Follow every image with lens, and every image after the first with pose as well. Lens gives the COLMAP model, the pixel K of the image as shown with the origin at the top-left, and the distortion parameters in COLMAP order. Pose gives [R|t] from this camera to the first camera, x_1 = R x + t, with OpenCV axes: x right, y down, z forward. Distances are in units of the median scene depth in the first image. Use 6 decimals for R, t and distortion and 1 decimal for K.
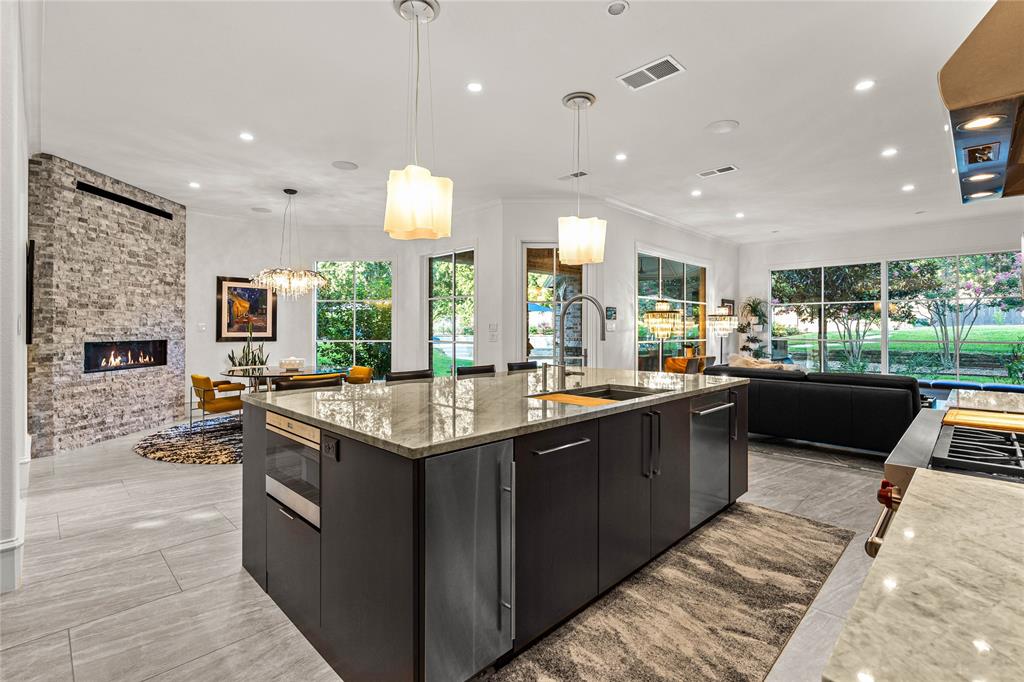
lens RADIAL K [[470.2, 0, 511.6], [0, 470.2, 328.9], [0, 0, 1]] dist [-0.001308, 0.000664]
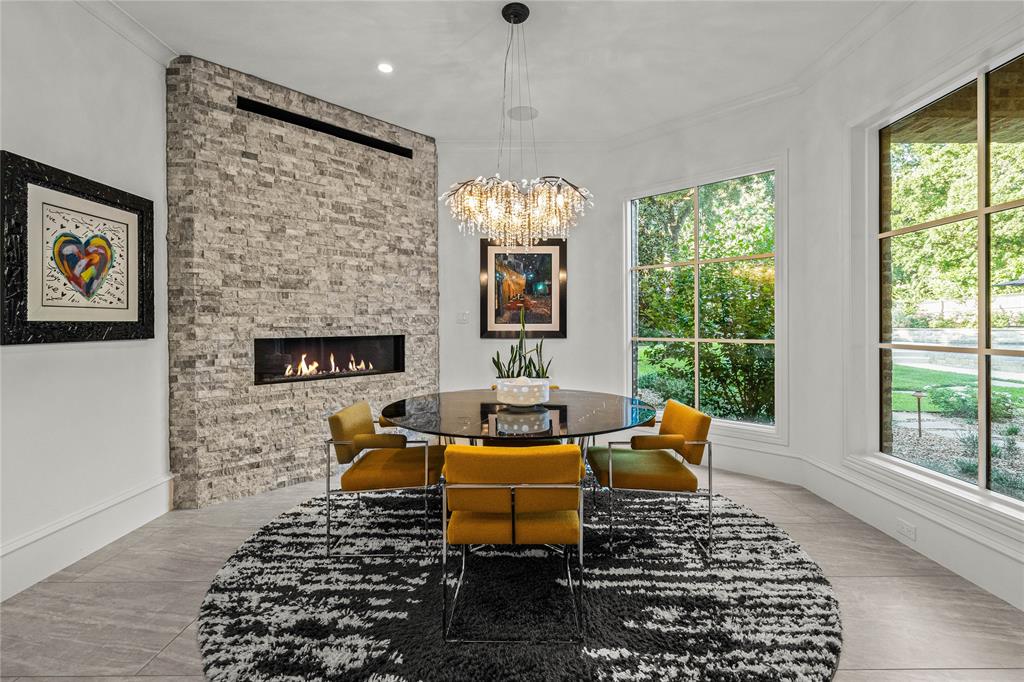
lens RADIAL K [[470.2, 0, 511.6], [0, 470.2, 328.9], [0, 0, 1]] dist [-0.001308, 0.000664]
pose [[0.705437, 0.002450, -0.708768, -0.167241], [0.008411, 0.999895, 0.011828, 0.009205], [0.708723, -0.014306, 0.705342, 0.746848]]
